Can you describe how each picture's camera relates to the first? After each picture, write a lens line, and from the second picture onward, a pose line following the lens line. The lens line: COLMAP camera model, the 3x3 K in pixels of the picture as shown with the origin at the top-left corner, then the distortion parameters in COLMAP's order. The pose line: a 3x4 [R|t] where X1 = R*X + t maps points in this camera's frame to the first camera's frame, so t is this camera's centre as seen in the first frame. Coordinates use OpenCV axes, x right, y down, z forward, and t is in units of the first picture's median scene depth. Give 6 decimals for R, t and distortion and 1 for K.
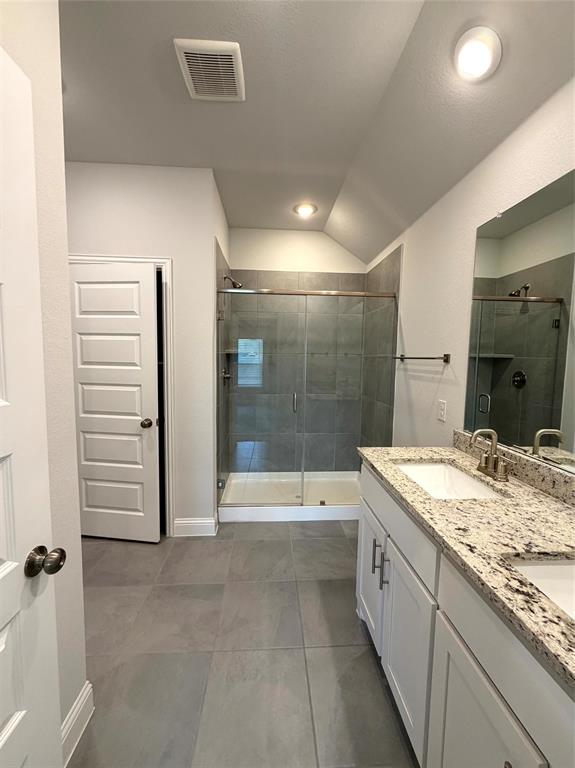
lens RADIAL K [[305.0, 0, 285.1], [0, 305.0, 381.7], [0, 0, 1]] dist [-0.000591, -0.000221]
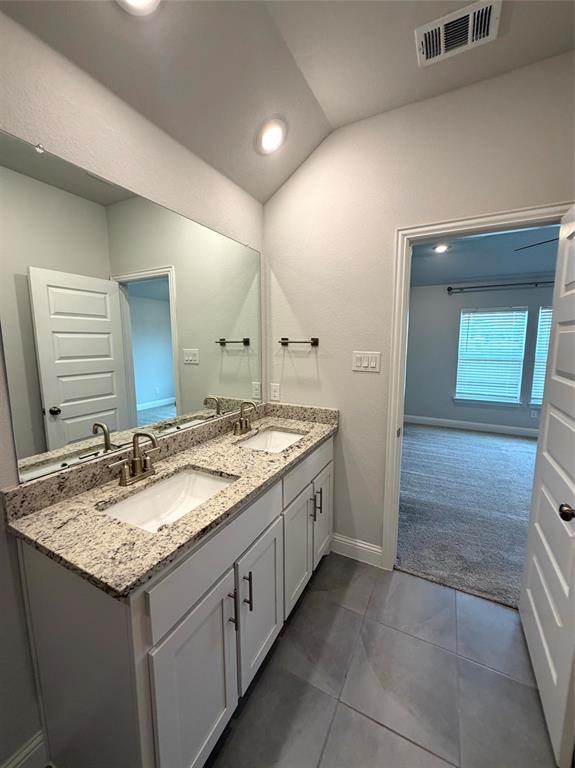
lens RADIAL K [[305.0, 0, 288.2], [0, 305.0, 380.3], [0, 0, 1]] dist [-0.000591, -0.000221]
pose [[-0.860042, -0.080477, 0.503837, -0.149432], [0.029746, 0.977894, 0.206973, -0.146242], [-0.509356, 0.192992, -0.838636, 1.240237]]
